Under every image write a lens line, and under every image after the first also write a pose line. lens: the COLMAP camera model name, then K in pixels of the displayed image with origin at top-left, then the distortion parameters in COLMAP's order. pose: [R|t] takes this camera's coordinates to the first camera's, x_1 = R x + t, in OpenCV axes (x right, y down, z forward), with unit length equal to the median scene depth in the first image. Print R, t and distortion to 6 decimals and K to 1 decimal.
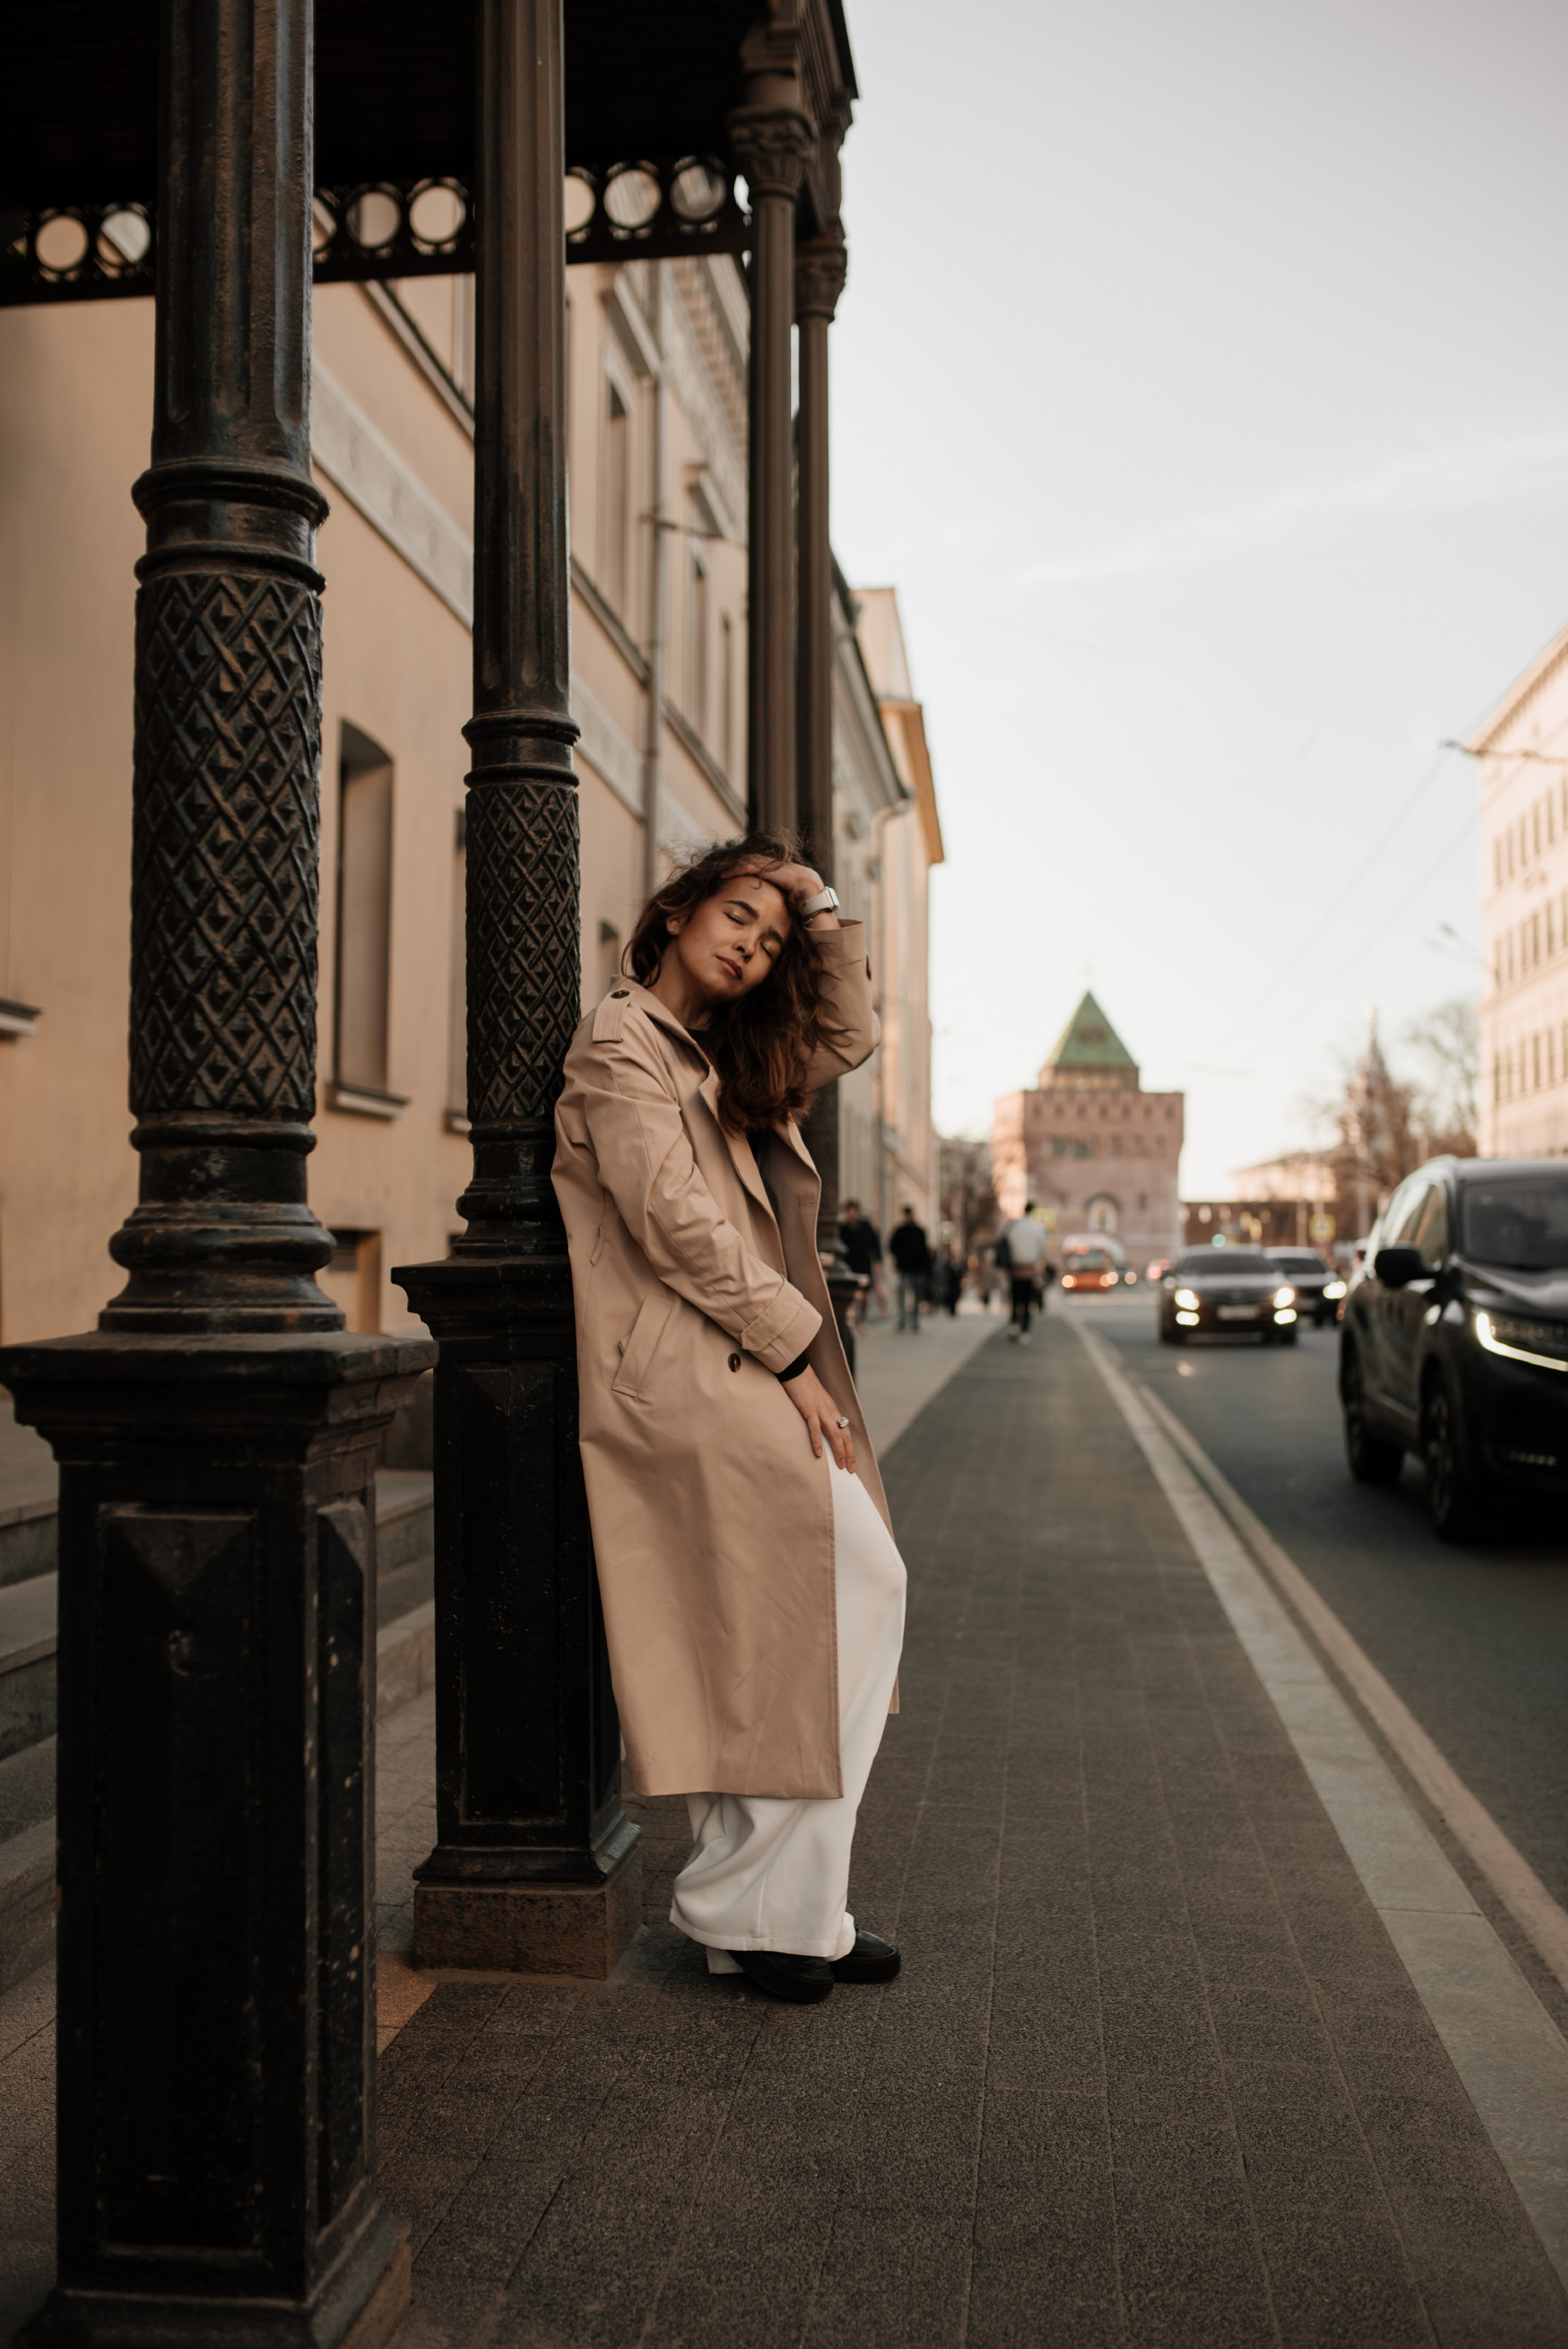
lens RADIAL K [[2368.3, 0, 800.7], [0, 2368.3, 1230.2], [0, 0, 1]] dist [-0.067903, 0.000000]
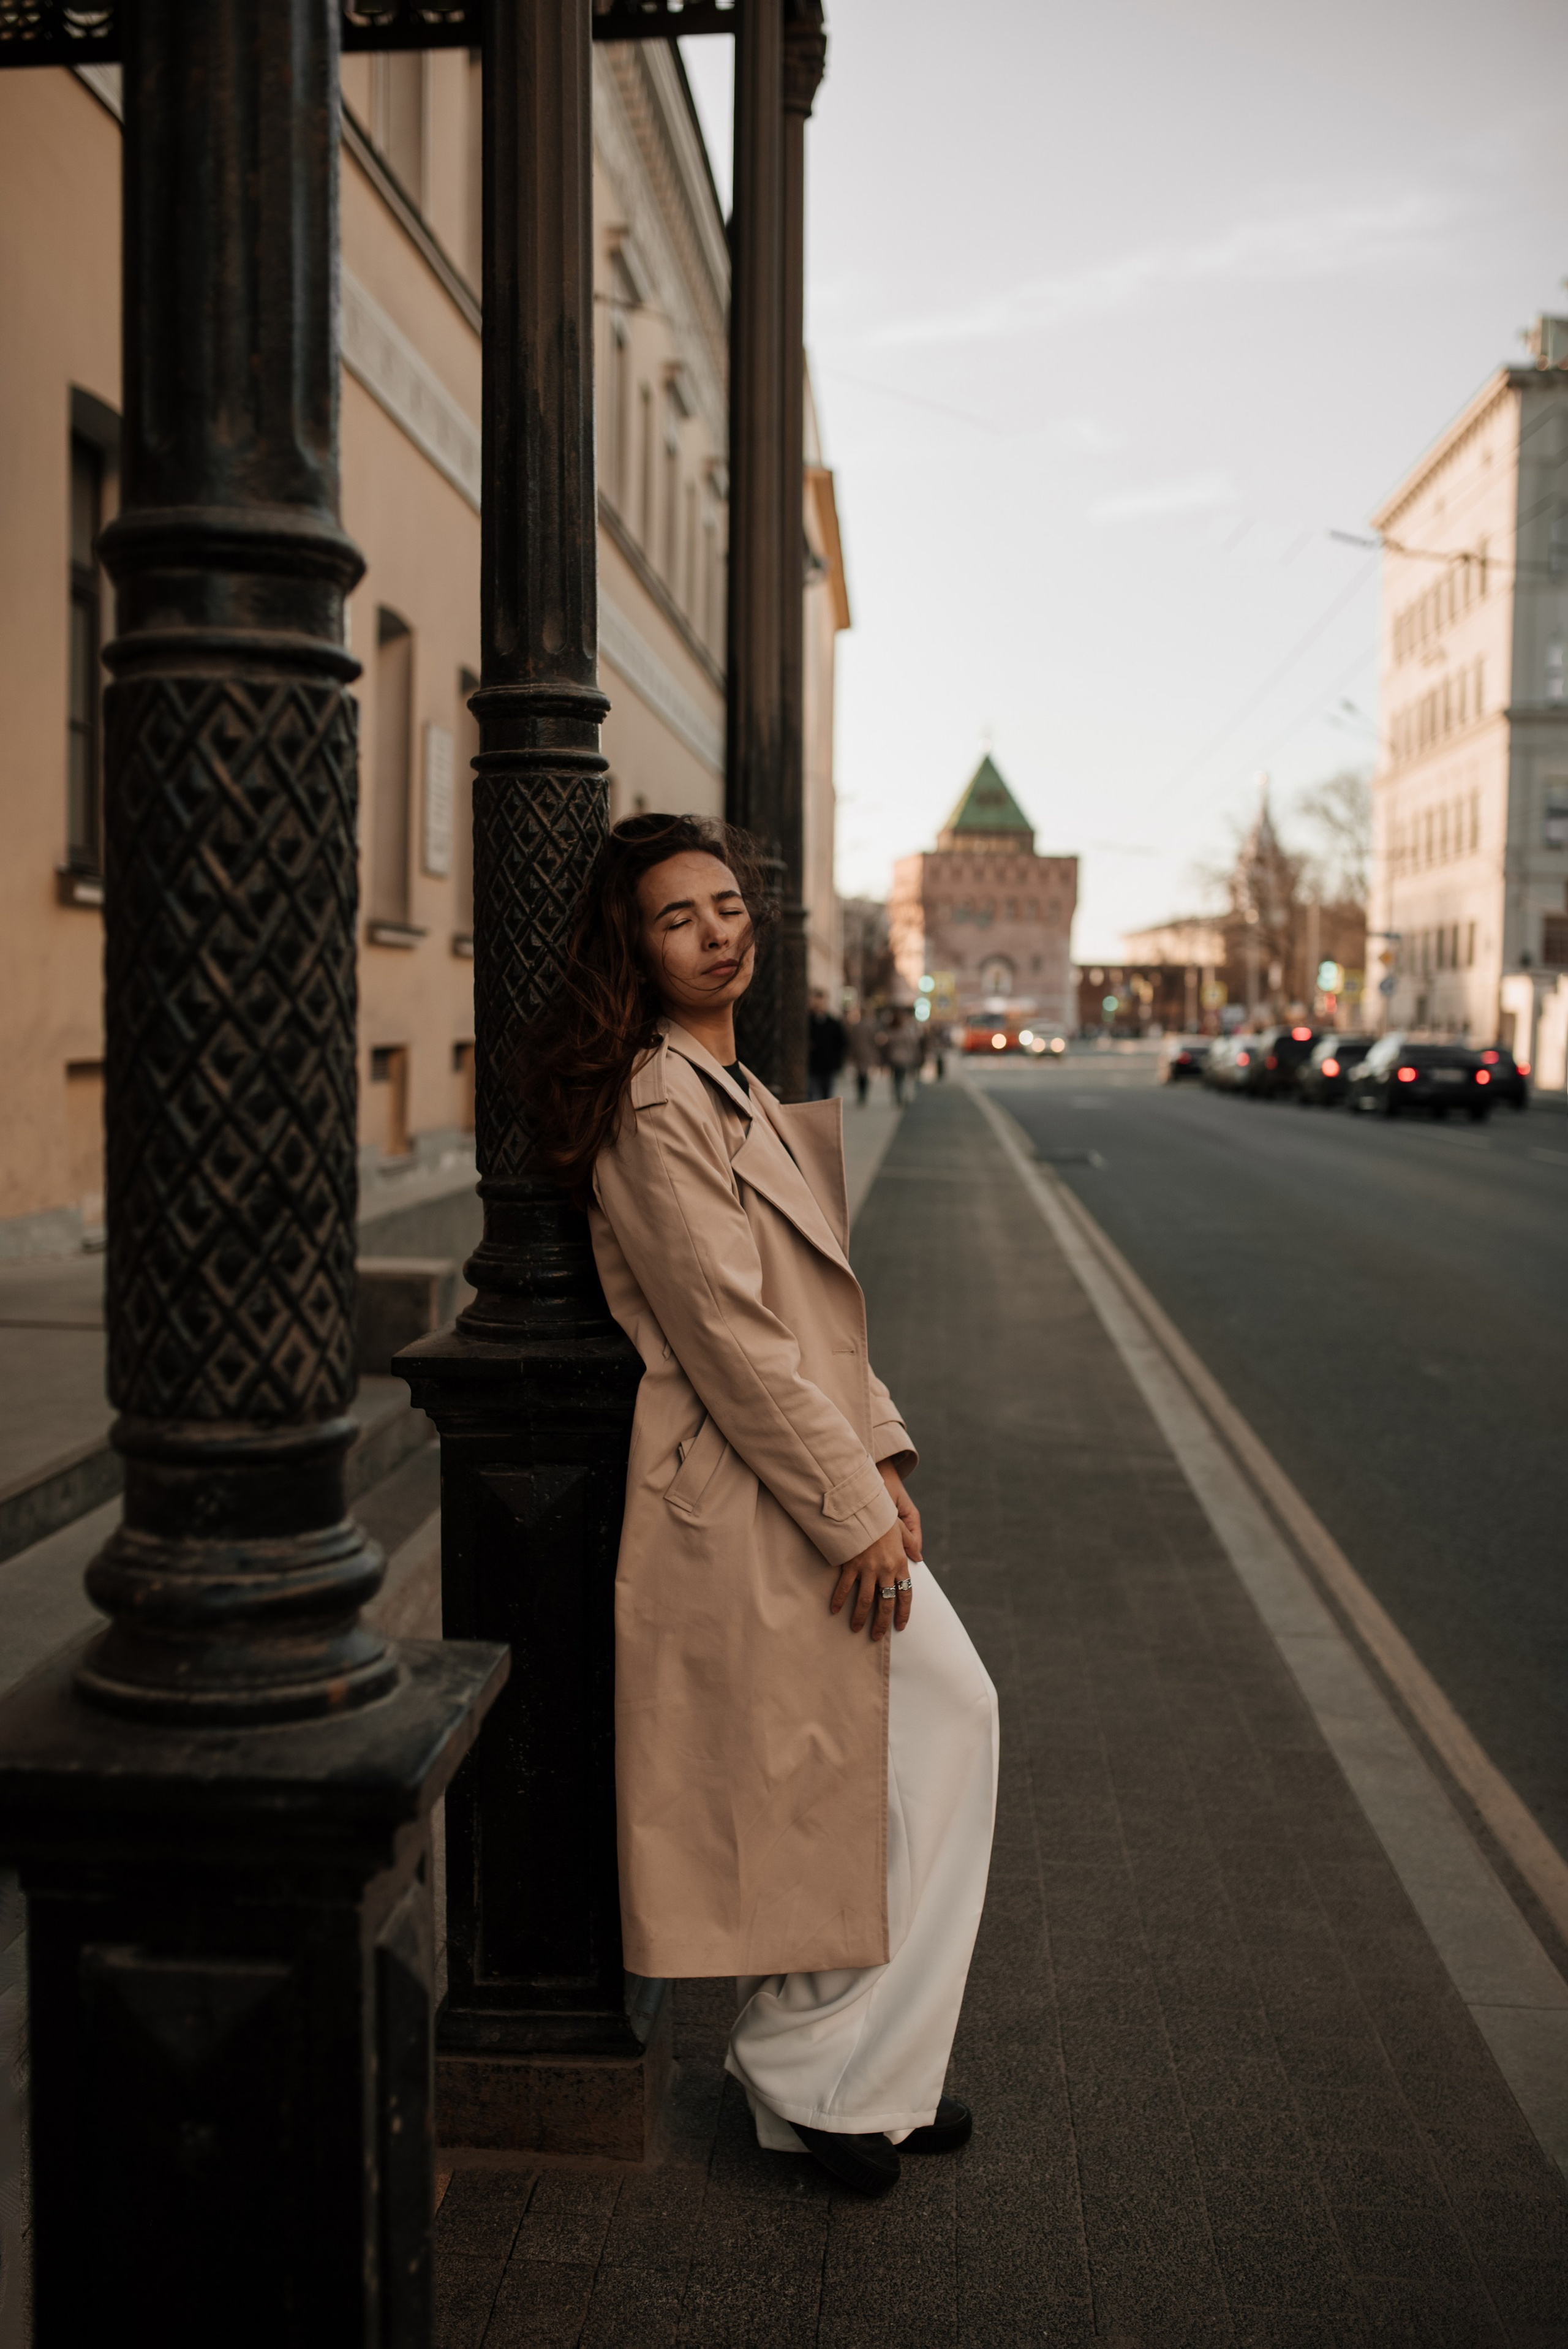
lens RADIAL K [[2275.1, 0, 782.7], [0, 2275.1, 1168.0], [0, 0, 1]] dist [-0.047058, 0.000000]
pose [[0.999031, 0.006423, 0.043531, -0.064101], [-0.010397, 0.995734, 0.091687, -0.118432], [-0.042757, -0.092050, 0.994836, 0.176576]]
